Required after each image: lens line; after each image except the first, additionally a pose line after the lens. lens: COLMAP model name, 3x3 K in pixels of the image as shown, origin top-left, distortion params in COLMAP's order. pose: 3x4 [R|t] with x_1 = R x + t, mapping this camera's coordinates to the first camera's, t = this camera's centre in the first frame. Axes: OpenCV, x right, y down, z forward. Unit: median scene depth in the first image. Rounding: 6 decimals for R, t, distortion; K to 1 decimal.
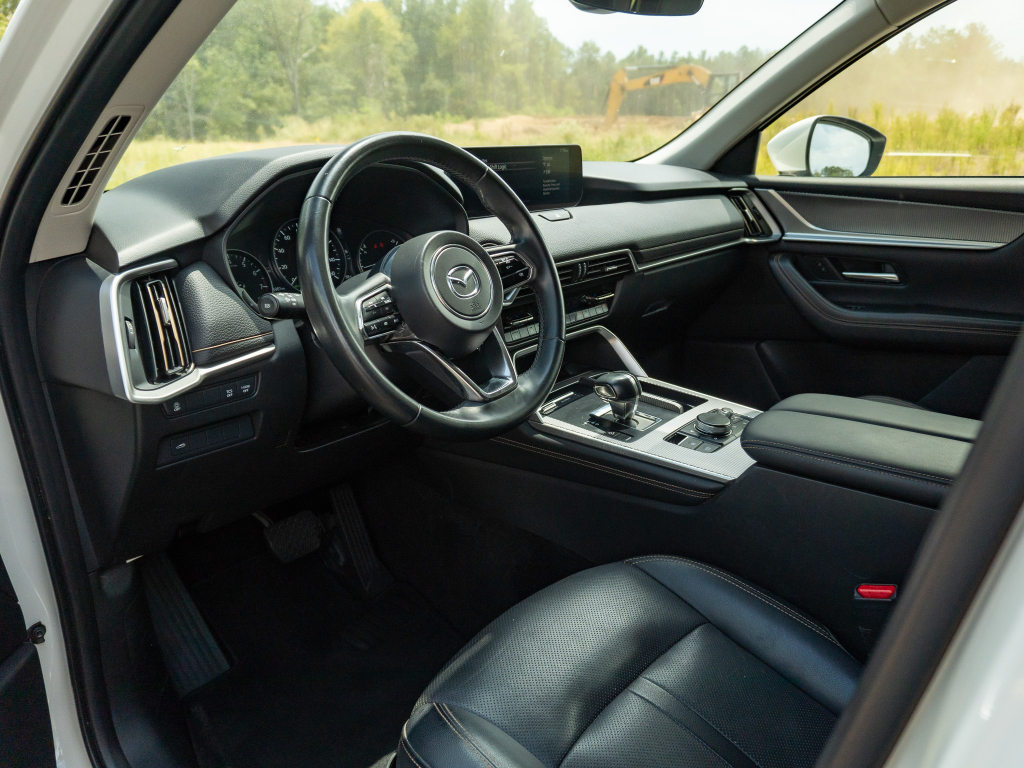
lens RADIAL K [[770.2, 0, 510.9], [0, 770.2, 382.7], [0, 0, 1]] dist [-0.024713, 0.004658]
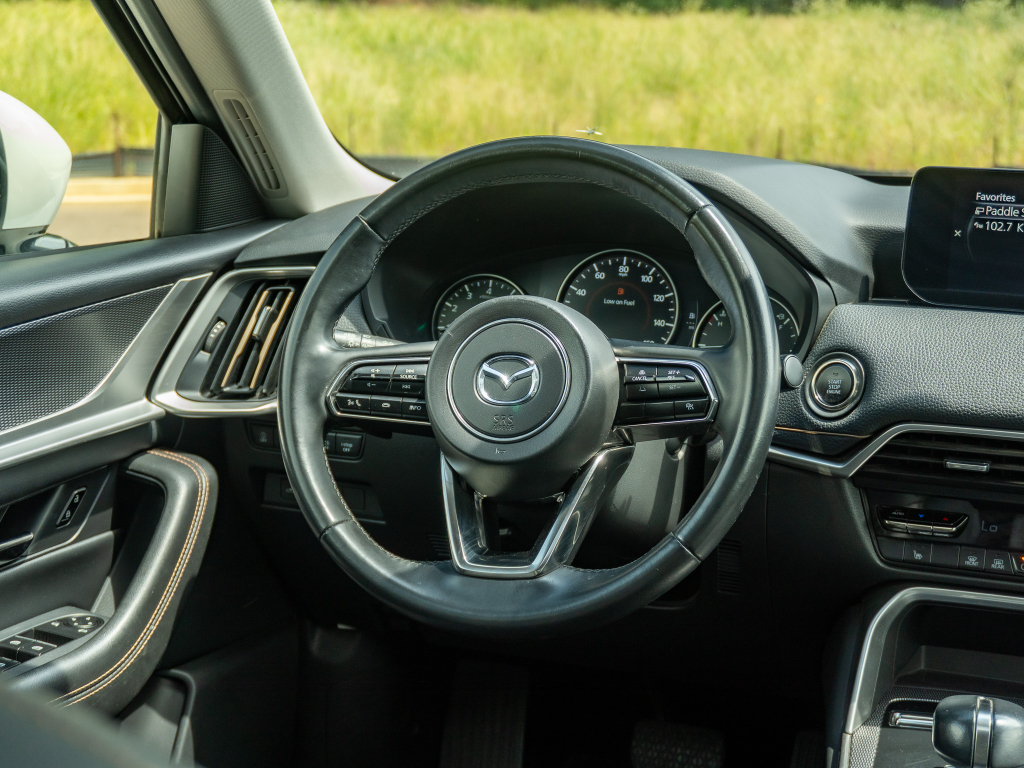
lens RADIAL K [[1474.7, 0, 519.9], [0, 1474.7, 386.8], [0, 0, 1]] dist [-0.016221, 0.000000]
pose [[0.392101, 0.226963, -0.891485, 0.516415], [-0.305837, 0.946125, 0.106358, -0.133266], [0.867595, 0.230946, 0.440390, 0.260986]]
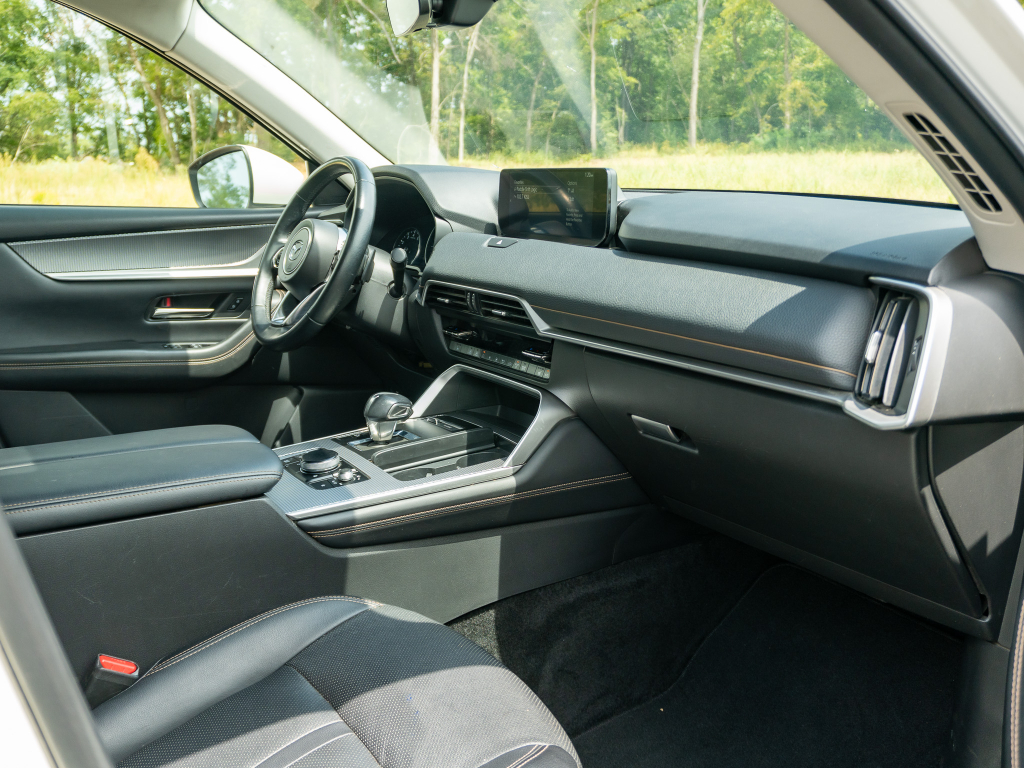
lens RADIAL K [[933.6, 0, 508.0], [0, 933.6, 383.6], [0, 0, 1]] dist [-0.001498, -0.000827]
pose [[-0.251973, 0.222641, -0.941775, 0.860336], [-0.304576, 0.905475, 0.295549, -0.298563], [0.918555, 0.361313, -0.160344, 0.941325]]
